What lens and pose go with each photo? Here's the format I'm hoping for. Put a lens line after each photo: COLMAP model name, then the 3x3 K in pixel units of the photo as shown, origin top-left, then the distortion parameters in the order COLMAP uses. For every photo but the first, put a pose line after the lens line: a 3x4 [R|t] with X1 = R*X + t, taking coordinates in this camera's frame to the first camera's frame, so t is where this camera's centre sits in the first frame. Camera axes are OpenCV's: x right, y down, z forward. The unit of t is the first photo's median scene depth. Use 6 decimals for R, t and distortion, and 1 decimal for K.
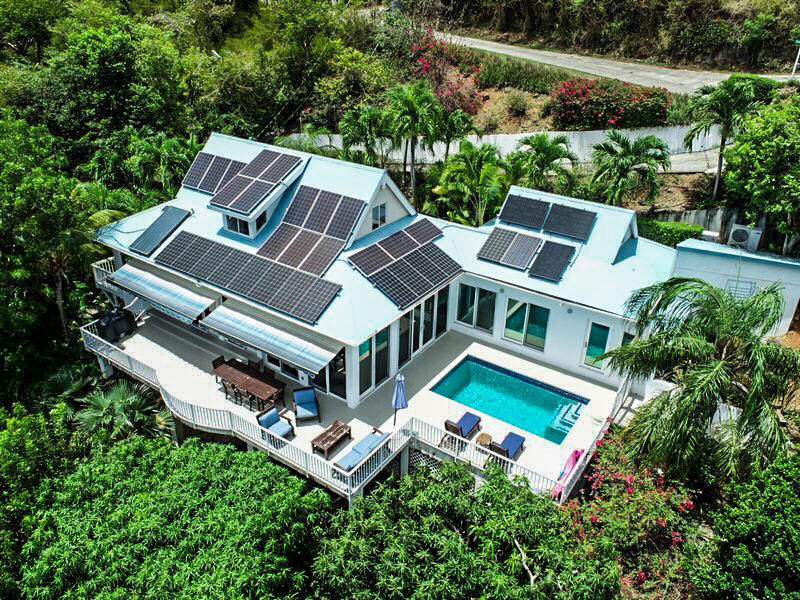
lens RADIAL K [[620.7, 0, 400.0], [0, 620.7, 300.0], [0, 0, 1]] dist [0.001054, -0.003008]
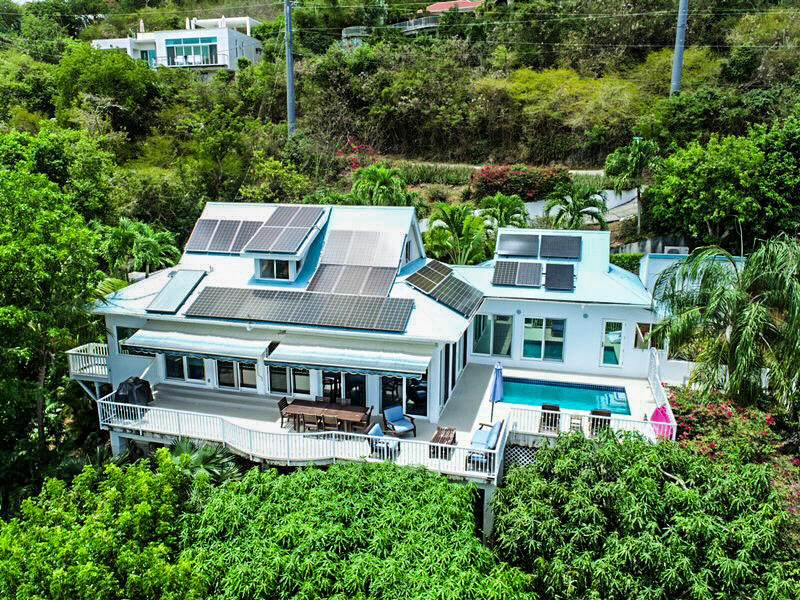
lens RADIAL K [[620.7, 0, 400.0], [0, 620.7, 300.0], [0, 0, 1]] dist [0.001054, -0.003008]
pose [[0.940380, -0.087057, 0.328794, -0.395618], [0.171088, 0.956561, -0.236052, 0.189539], [-0.293962, 0.278231, 0.914425, 0.043975]]
